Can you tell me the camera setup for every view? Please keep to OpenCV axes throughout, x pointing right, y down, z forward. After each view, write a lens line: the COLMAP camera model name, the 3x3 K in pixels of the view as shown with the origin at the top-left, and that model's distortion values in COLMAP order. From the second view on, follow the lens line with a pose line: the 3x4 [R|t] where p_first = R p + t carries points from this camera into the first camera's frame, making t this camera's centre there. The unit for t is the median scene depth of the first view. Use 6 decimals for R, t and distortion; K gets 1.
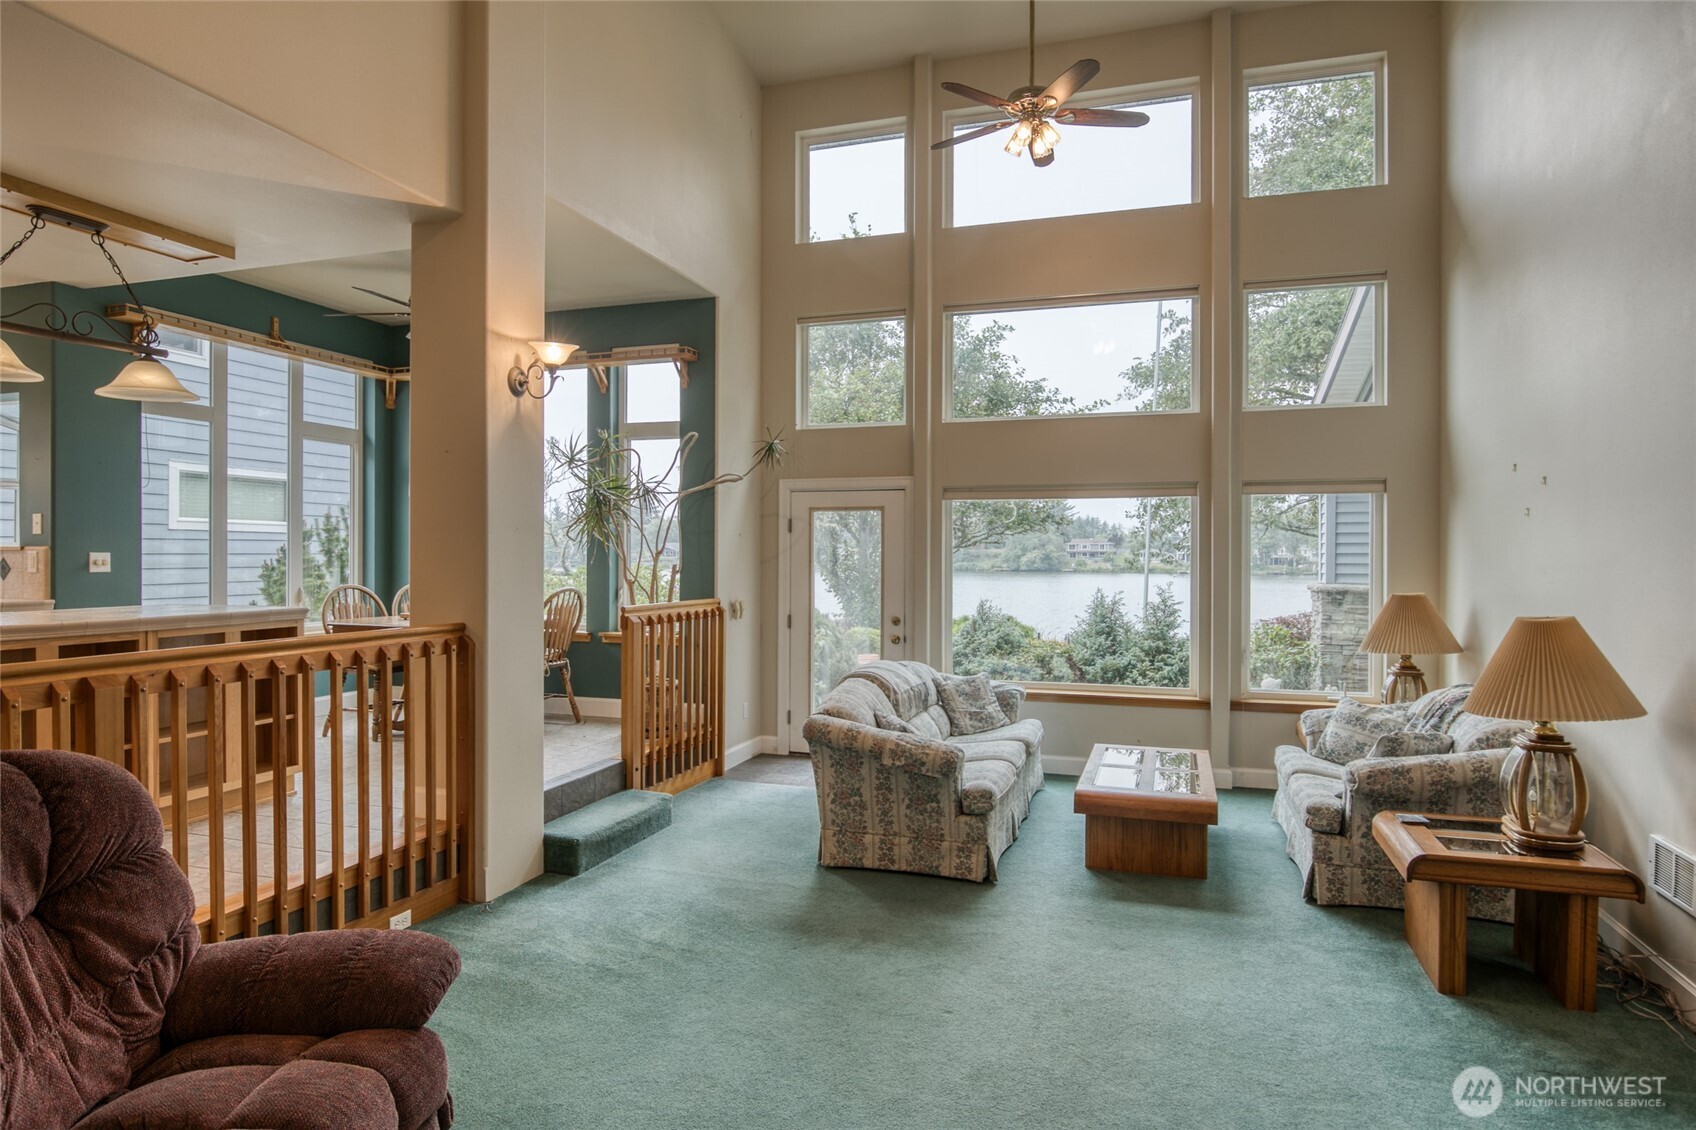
lens RADIAL K [[951.0, 0, 856.2], [0, 951.0, 556.1], [0, 0, 1]] dist [-0.017708, 0.001417]
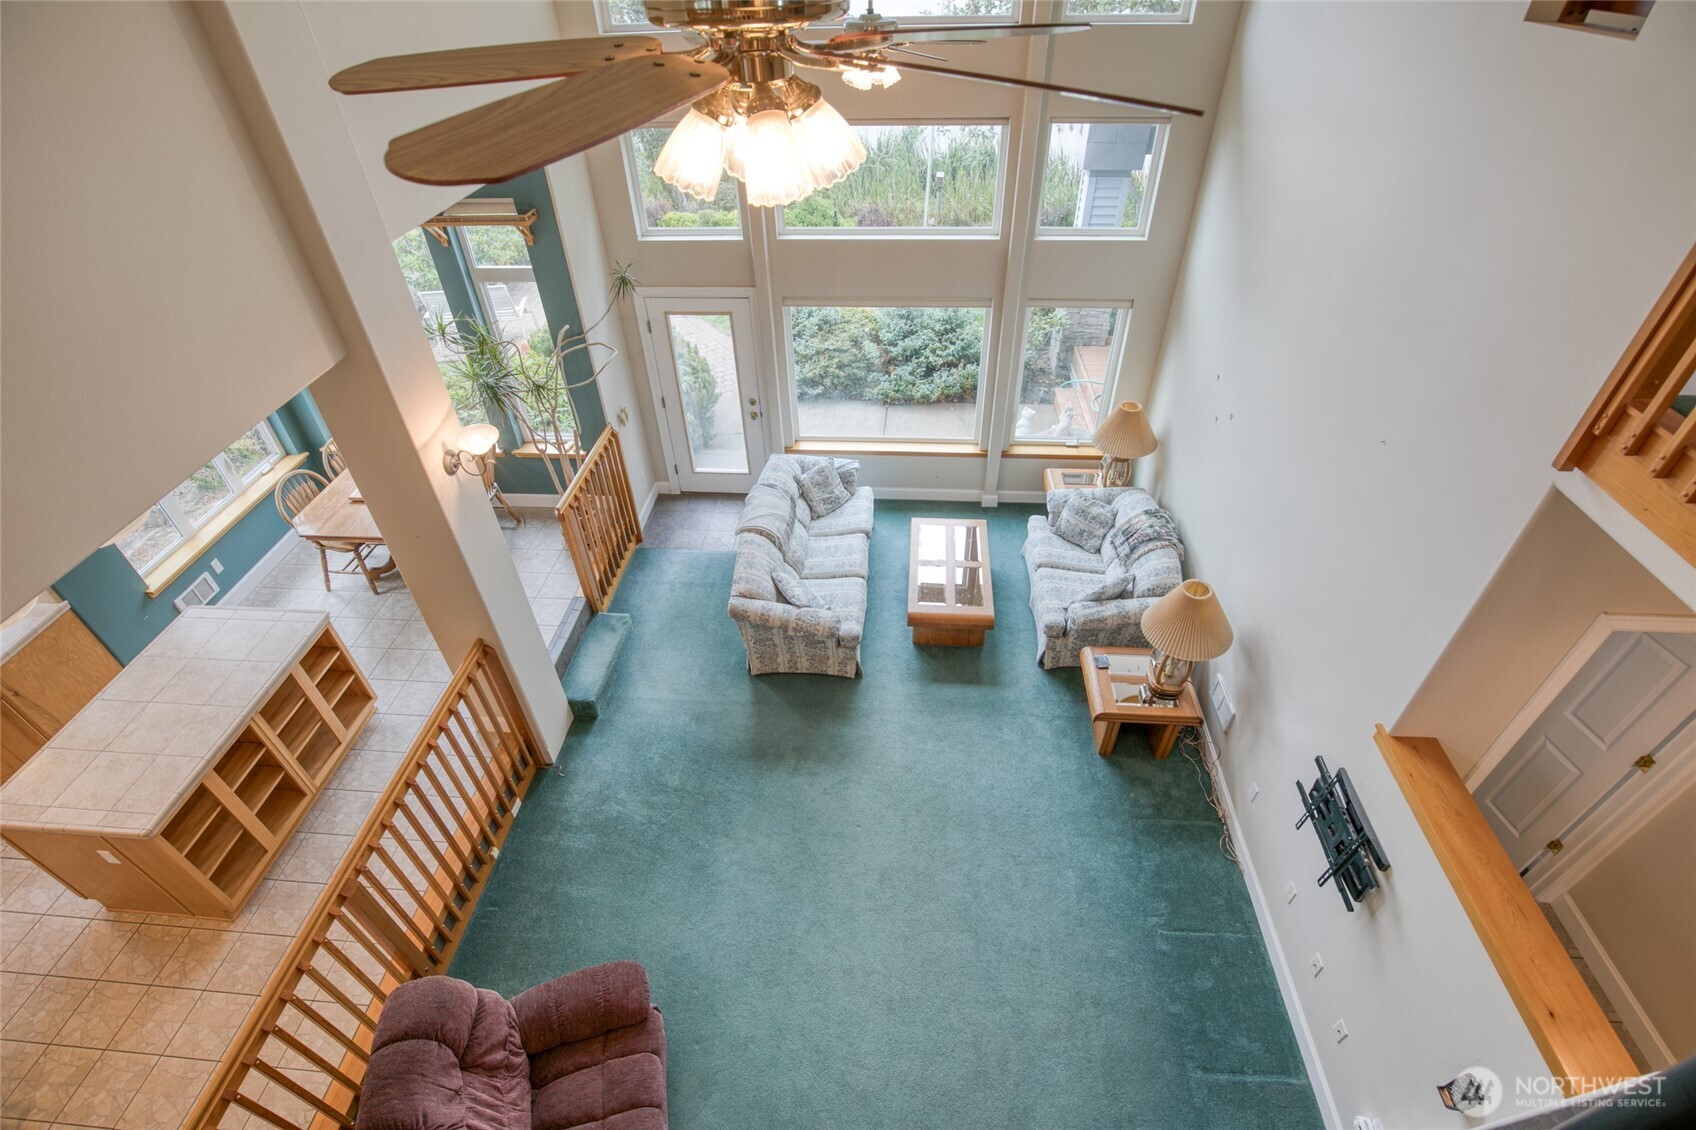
lens RADIAL K [[785.7, 0, 845.9], [0, 785.7, 567.9], [0, 0, 1]] dist [-0.032677, 0.004377]
pose [[0.972188, -0.171639, 0.159346, -0.064711], [0.030355, 0.766982, 0.640950, -0.668914], [-0.232228, -0.618287, 0.750861, 0.101978]]
